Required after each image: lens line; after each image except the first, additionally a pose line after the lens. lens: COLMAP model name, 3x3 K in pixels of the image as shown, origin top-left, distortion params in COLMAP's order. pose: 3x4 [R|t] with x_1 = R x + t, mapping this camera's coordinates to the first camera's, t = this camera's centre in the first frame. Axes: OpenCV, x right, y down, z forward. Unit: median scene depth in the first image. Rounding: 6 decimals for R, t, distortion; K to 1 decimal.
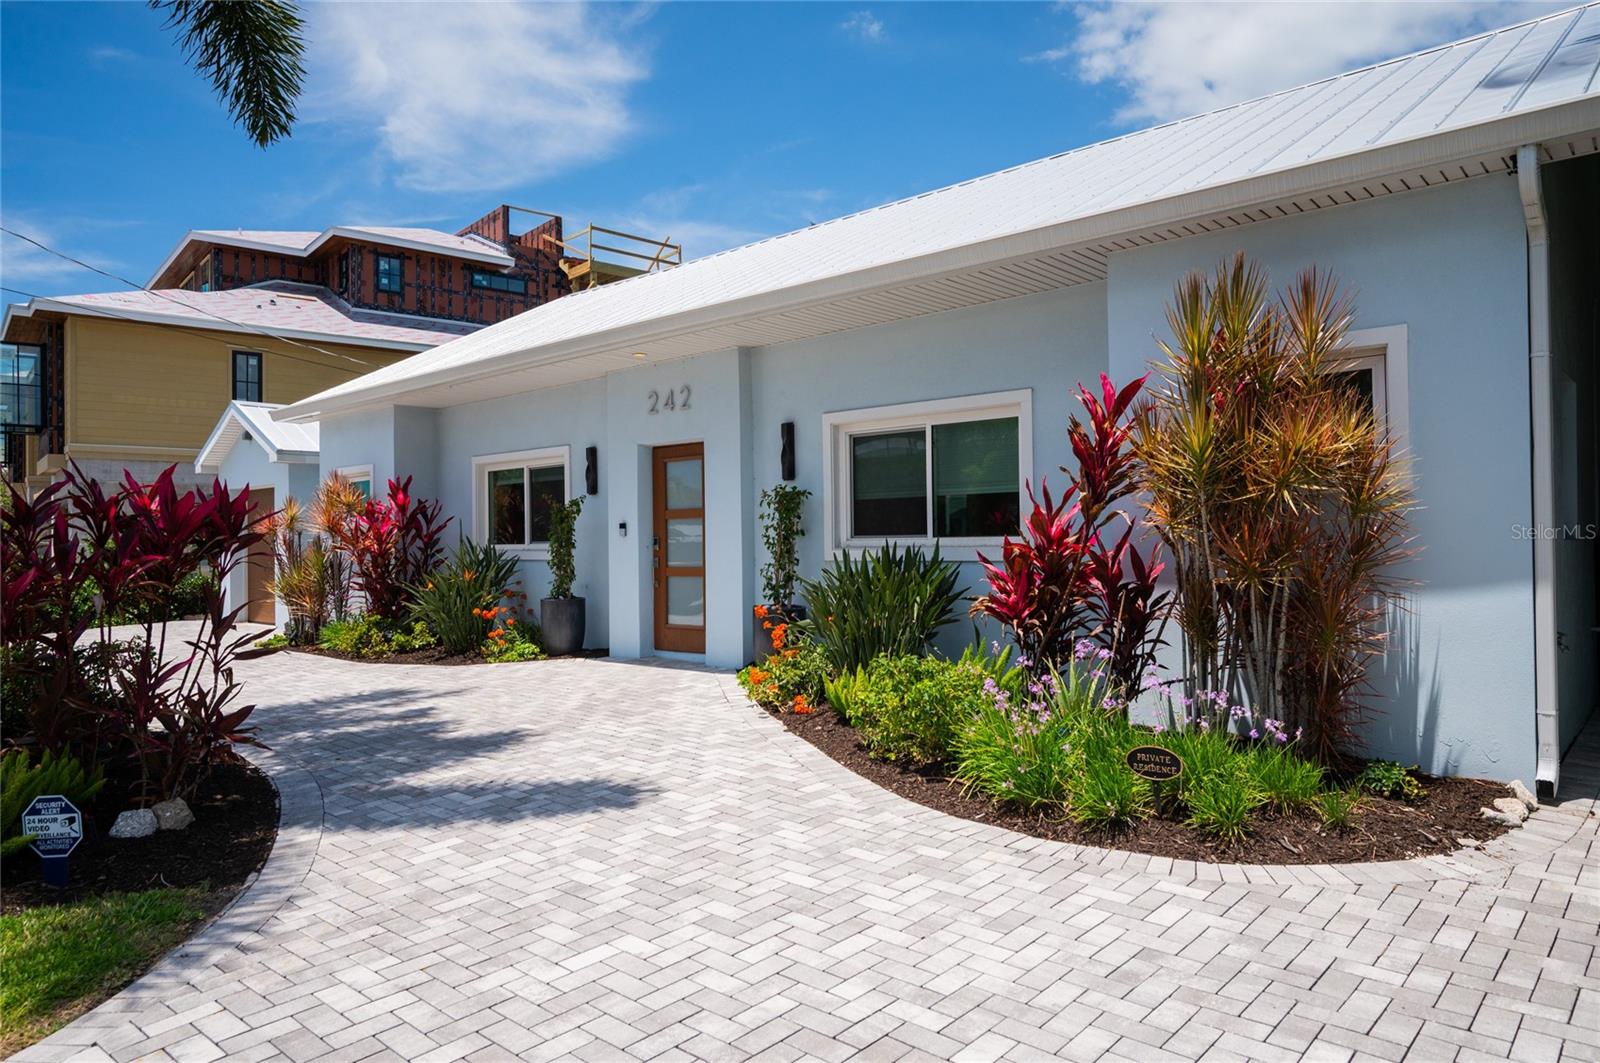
lens RADIAL K [[1031.8, 0, 797.3], [0, 1031.8, 528.2], [0, 0, 1]] dist [-0.002478, 0.000950]
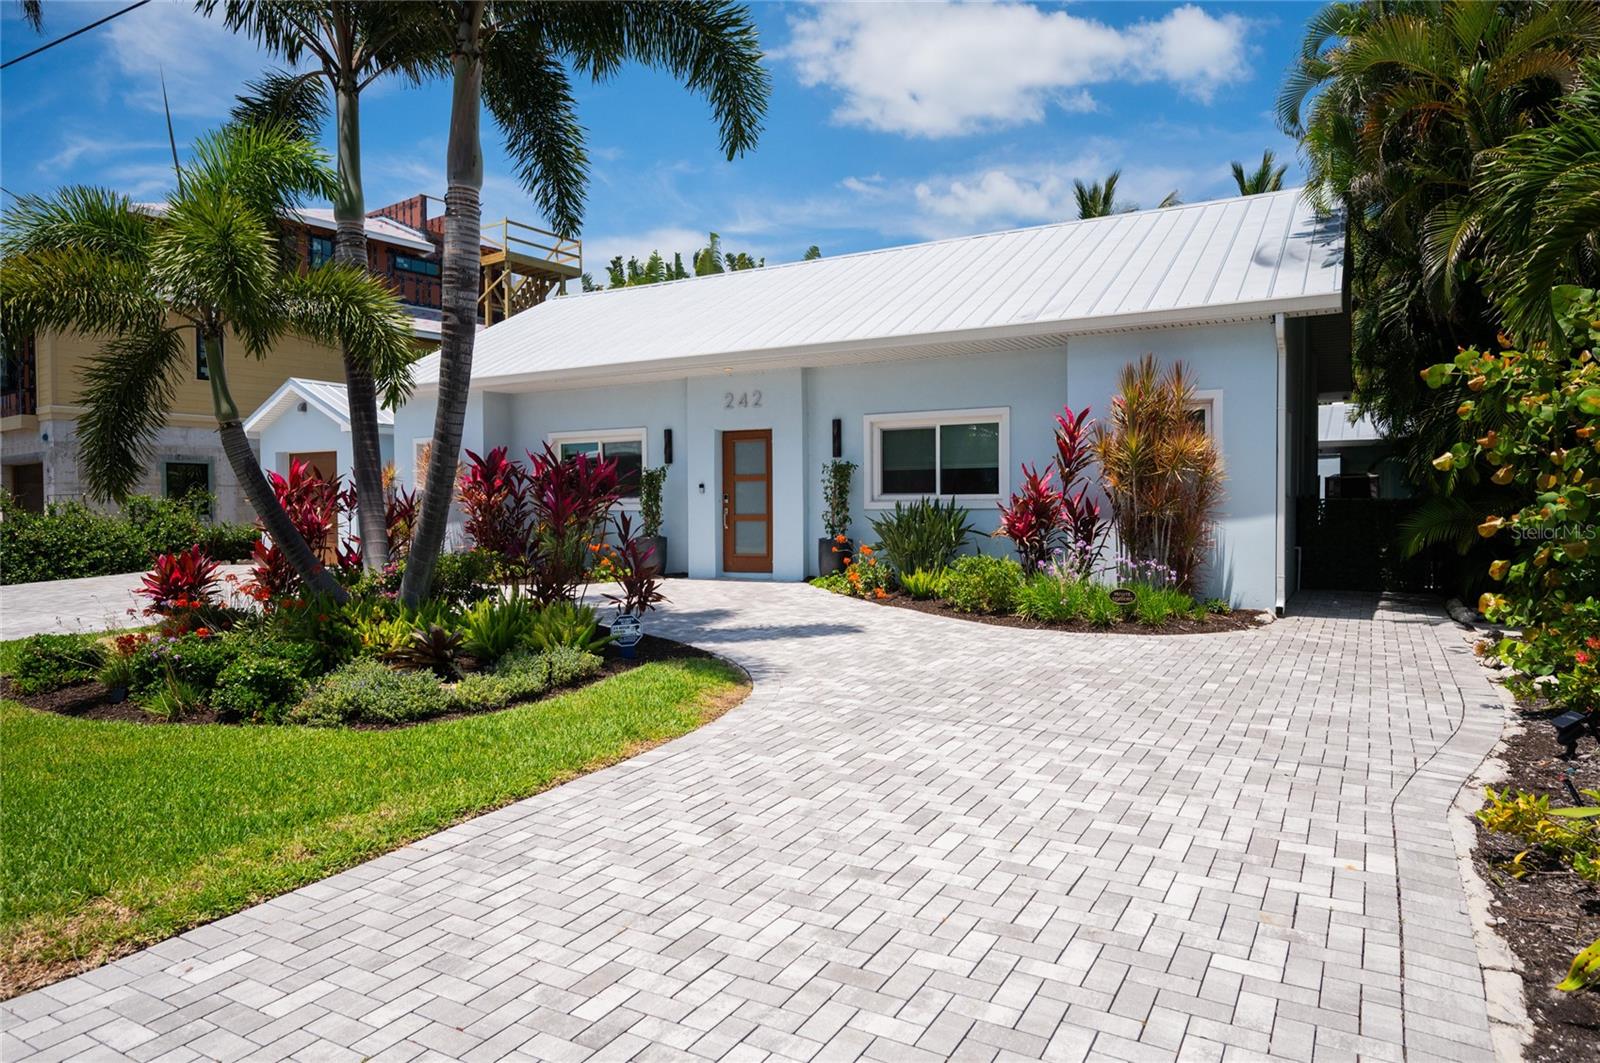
lens RADIAL K [[994.8, 0, 801.5], [0, 994.8, 528.3], [0, 0, 1]] dist [0.004406, -0.001316]
pose [[0.977284, 0.001815, 0.211927, -0.386920], [-0.008962, 0.999423, 0.032769, 0.011787], [-0.211745, -0.033924, 0.976736, -0.456389]]
